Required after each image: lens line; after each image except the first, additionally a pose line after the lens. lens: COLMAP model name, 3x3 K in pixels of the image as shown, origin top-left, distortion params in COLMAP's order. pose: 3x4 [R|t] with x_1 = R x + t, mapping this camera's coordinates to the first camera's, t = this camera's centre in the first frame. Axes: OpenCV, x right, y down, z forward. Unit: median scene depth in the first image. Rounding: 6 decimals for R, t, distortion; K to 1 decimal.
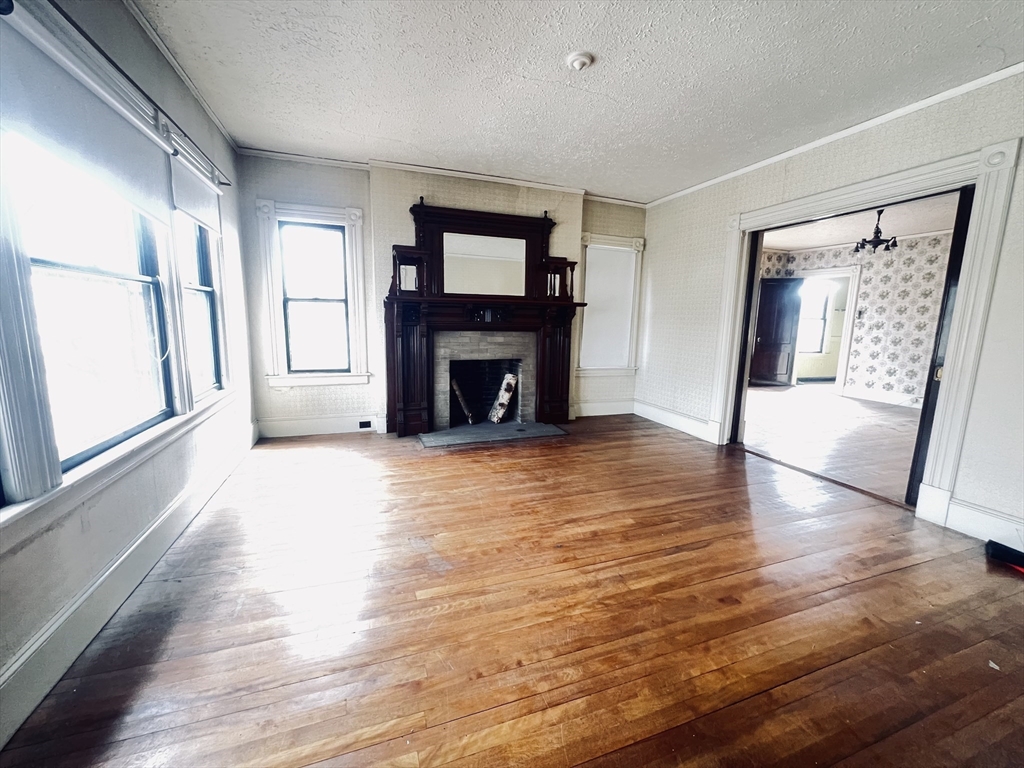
lens RADIAL K [[409.8, 0, 509.0], [0, 409.8, 381.3], [0, 0, 1]] dist [-0.001418, -0.000128]
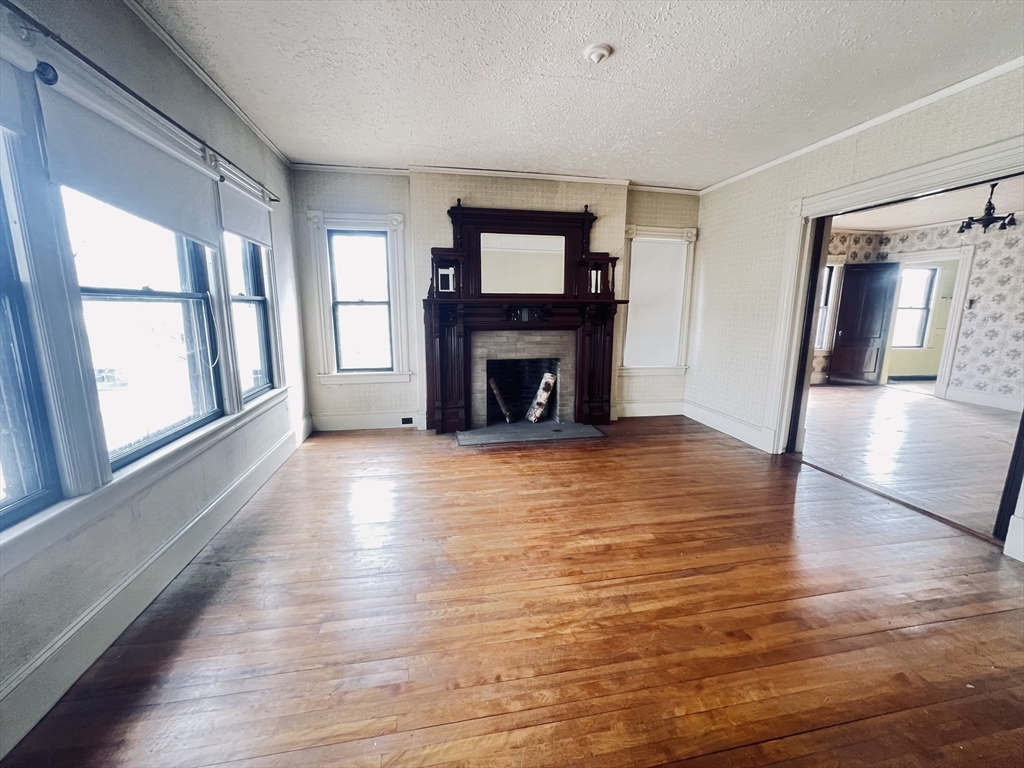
lens RADIAL K [[409.8, 0, 509.0], [0, 409.8, 381.3], [0, 0, 1]] dist [-0.001418, -0.000128]
pose [[0.987731, 0.012658, -0.155652, 0.096567], [-0.008913, 0.999654, 0.024736, -0.033788], [0.155911, -0.023045, 0.987502, 0.011078]]
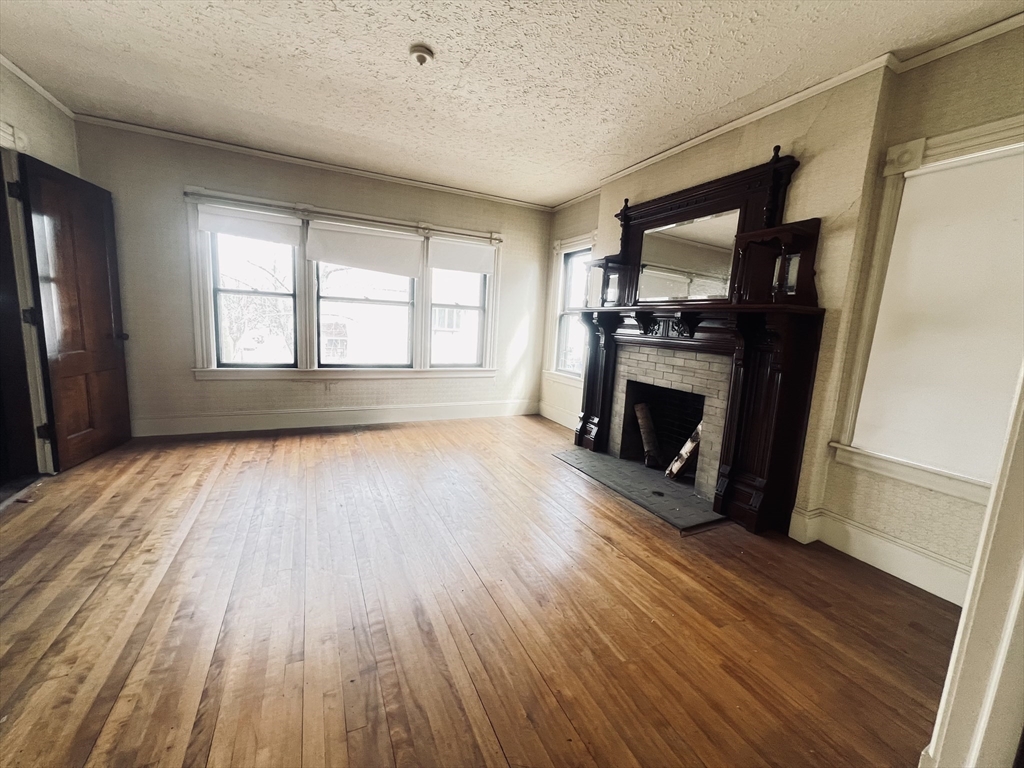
lens RADIAL K [[409.8, 0, 509.0], [0, 409.8, 381.3], [0, 0, 1]] dist [-0.001418, -0.000128]
pose [[0.109068, 0.130488, -0.985432, 0.957644], [-0.202264, 0.973520, 0.106524, -0.126457], [0.973238, 0.187700, 0.132573, 0.921886]]
